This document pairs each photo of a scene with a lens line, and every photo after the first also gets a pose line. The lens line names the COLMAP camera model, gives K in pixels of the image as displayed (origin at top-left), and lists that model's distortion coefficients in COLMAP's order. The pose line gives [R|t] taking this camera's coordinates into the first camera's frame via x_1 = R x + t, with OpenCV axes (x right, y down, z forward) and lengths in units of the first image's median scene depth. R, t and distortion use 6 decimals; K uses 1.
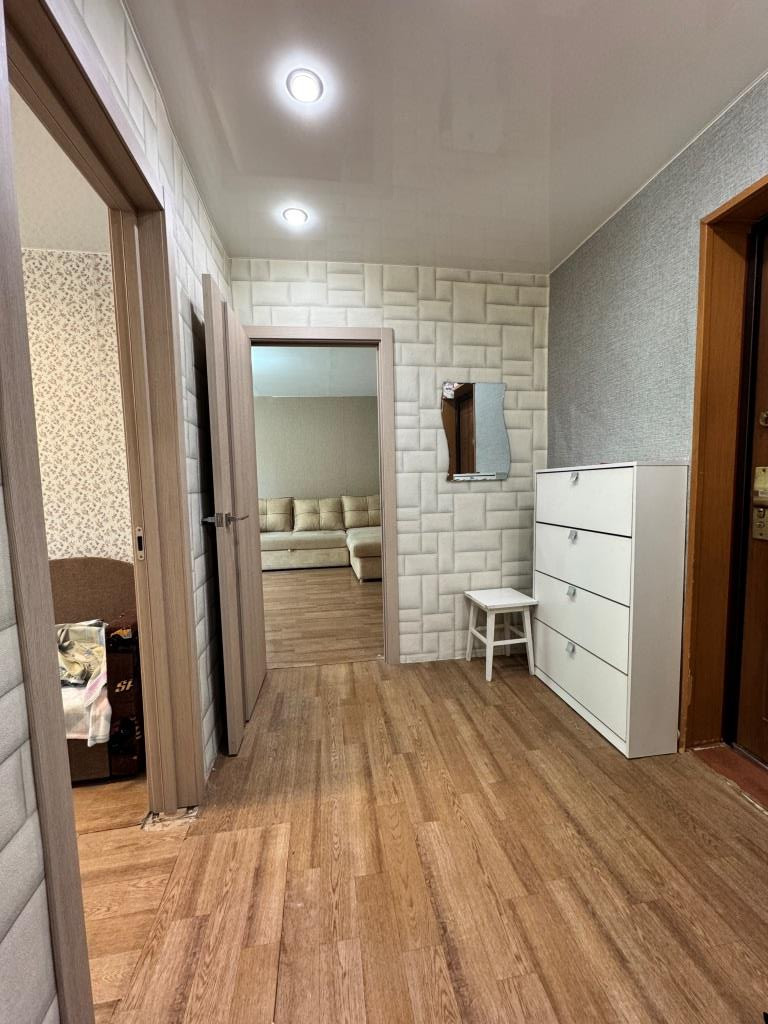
lens RADIAL K [[409.7, 0, 381.8], [0, 409.7, 513.9], [0, 0, 1]] dist [-0.004243, -0.000222]
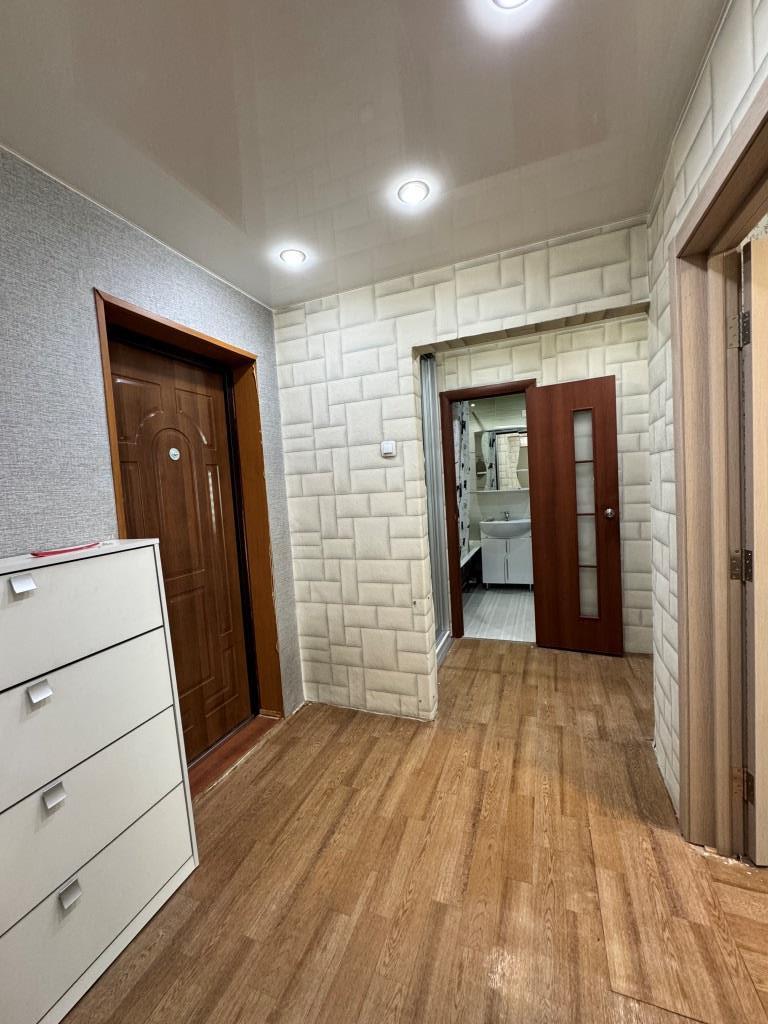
lens RADIAL K [[409.7, 0, 387.4], [0, 409.7, 513.6], [0, 0, 1]] dist [-0.004243, -0.000222]
pose [[-0.871012, 0.043583, 0.489325, -0.272097], [0.122650, 0.983807, 0.130696, -0.267847], [-0.475705, 0.173853, -0.862253, 1.718009]]
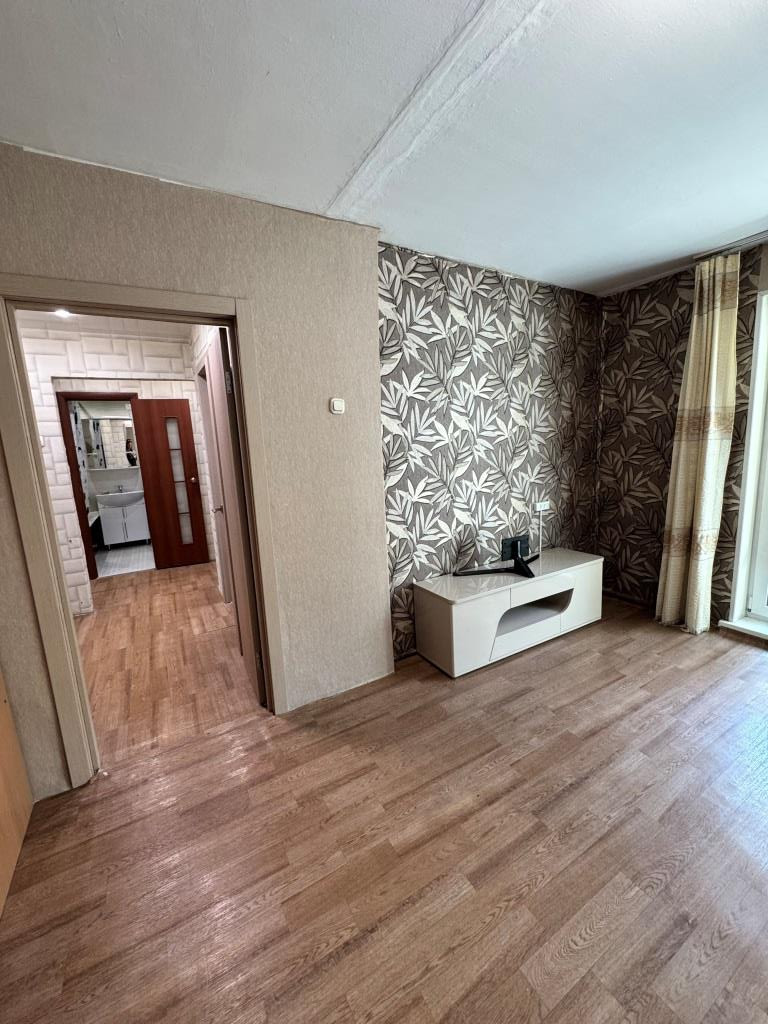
lens RADIAL K [[409.7, 0, 384.5], [0, 409.7, 513.7], [0, 0, 1]] dist [-0.004243, -0.000222]
pose [[-0.927223, 0.127774, -0.352039, -0.495360], [0.035254, 0.965604, 0.257616, -0.442914], [0.372847, 0.226456, -0.899835, 3.314625]]
